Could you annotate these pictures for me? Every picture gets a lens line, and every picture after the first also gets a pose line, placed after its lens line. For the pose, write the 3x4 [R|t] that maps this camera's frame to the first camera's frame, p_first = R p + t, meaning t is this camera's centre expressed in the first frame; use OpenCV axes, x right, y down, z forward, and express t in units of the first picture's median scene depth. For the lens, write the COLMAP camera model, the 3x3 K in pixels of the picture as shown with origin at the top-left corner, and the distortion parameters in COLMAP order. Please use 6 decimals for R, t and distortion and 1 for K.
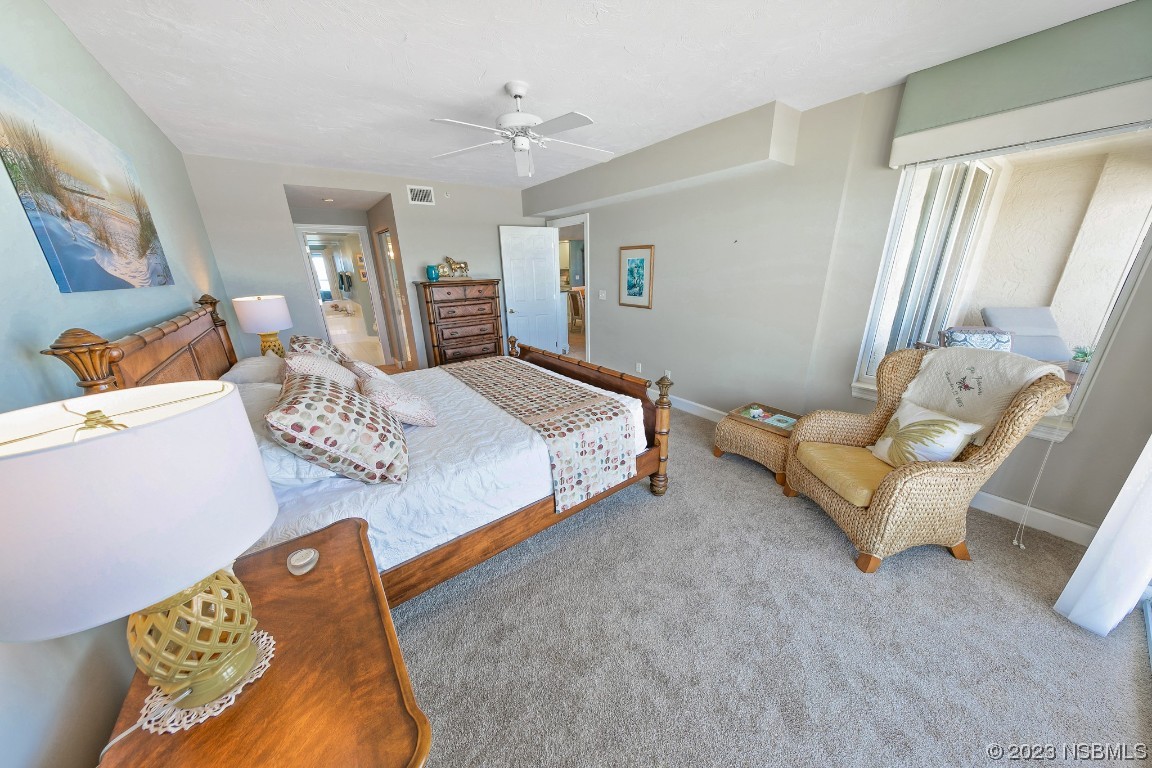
lens RADIAL K [[363.0, 0, 574.2], [0, 363.0, 385.4], [0, 0, 1]] dist [-0.000062, -0.000011]
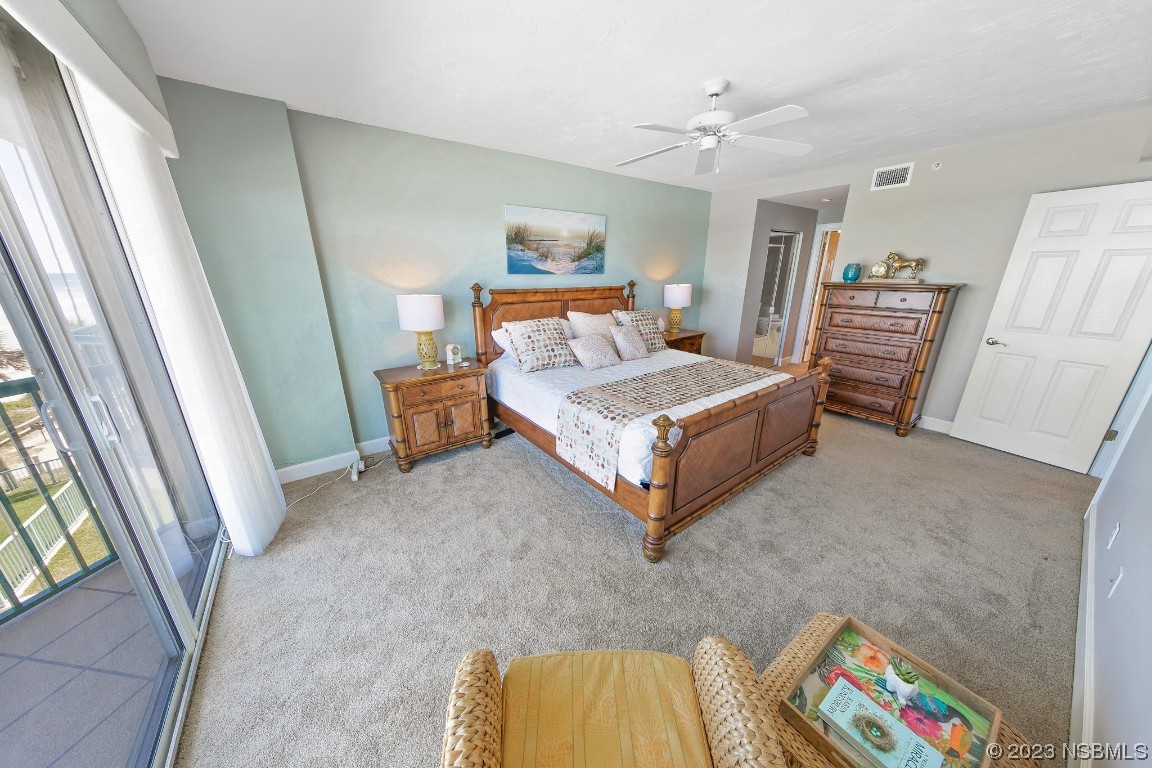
lens RADIAL K [[363.0, 0, 574.2], [0, 363.0, 385.4], [0, 0, 1]] dist [-0.000062, -0.000011]
pose [[-0.004577, 0.328824, -0.944380, 0.982926], [-0.310744, 0.897168, 0.313891, -0.270289], [0.950482, 0.294898, 0.098074, 0.741227]]
